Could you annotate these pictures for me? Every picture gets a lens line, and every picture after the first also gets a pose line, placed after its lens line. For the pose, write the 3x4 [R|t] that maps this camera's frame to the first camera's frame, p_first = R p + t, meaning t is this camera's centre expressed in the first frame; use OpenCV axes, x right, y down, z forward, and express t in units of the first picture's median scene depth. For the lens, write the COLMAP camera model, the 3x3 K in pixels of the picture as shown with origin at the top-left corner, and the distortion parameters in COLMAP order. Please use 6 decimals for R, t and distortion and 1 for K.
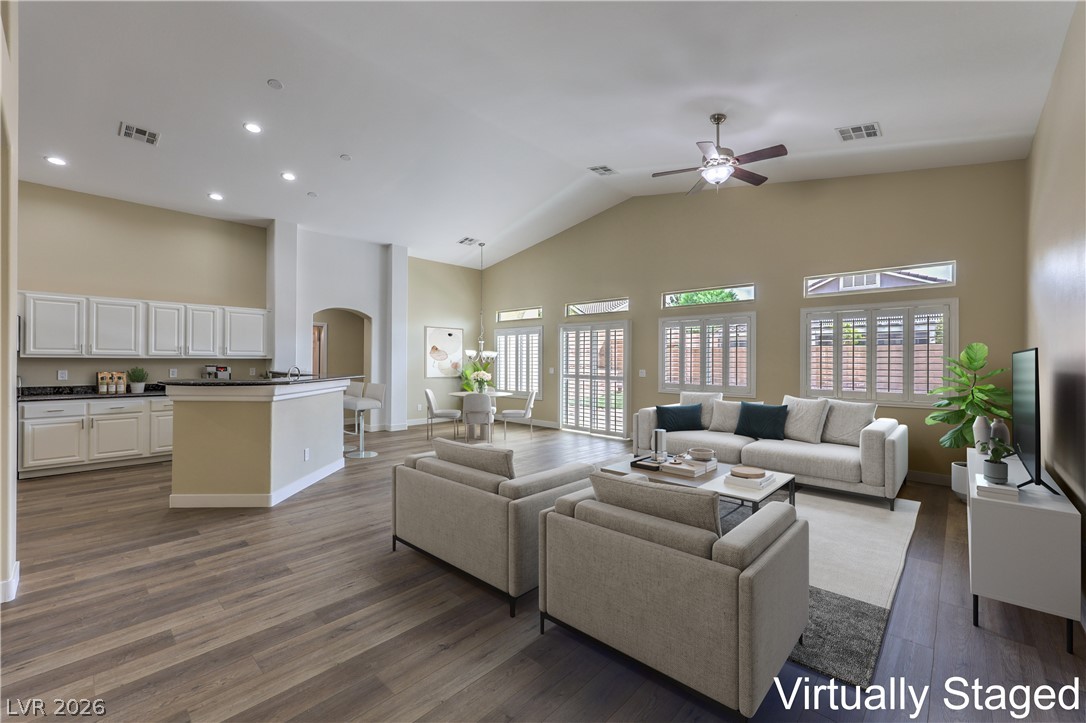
lens RADIAL K [[443.9, 0, 557.9], [0, 443.9, 359.0], [0, 0, 1]] dist [0.008163, -0.000440]
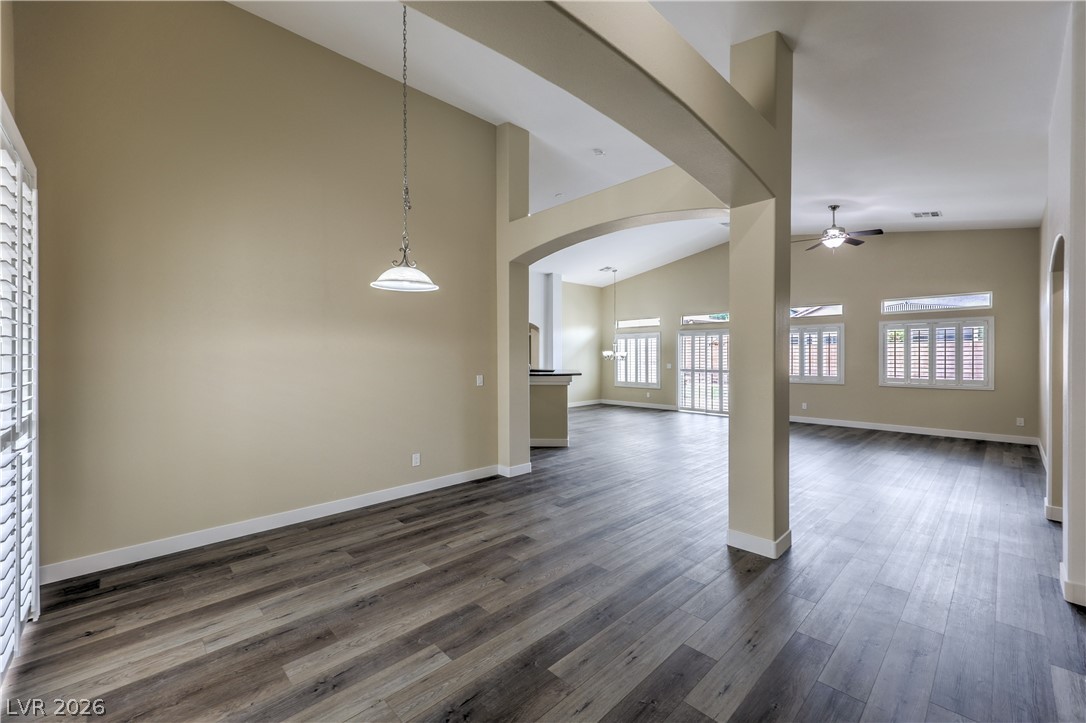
lens RADIAL K [[442.5, 0, 556.5], [0, 442.5, 358.5], [0, 0, 1]] dist [0.007936, -0.000370]
pose [[0.998365, -0.007844, -0.056627, -0.501330], [0.008306, 0.999934, 0.007929, -0.017419], [0.056561, -0.008386, 0.998364, -0.595339]]
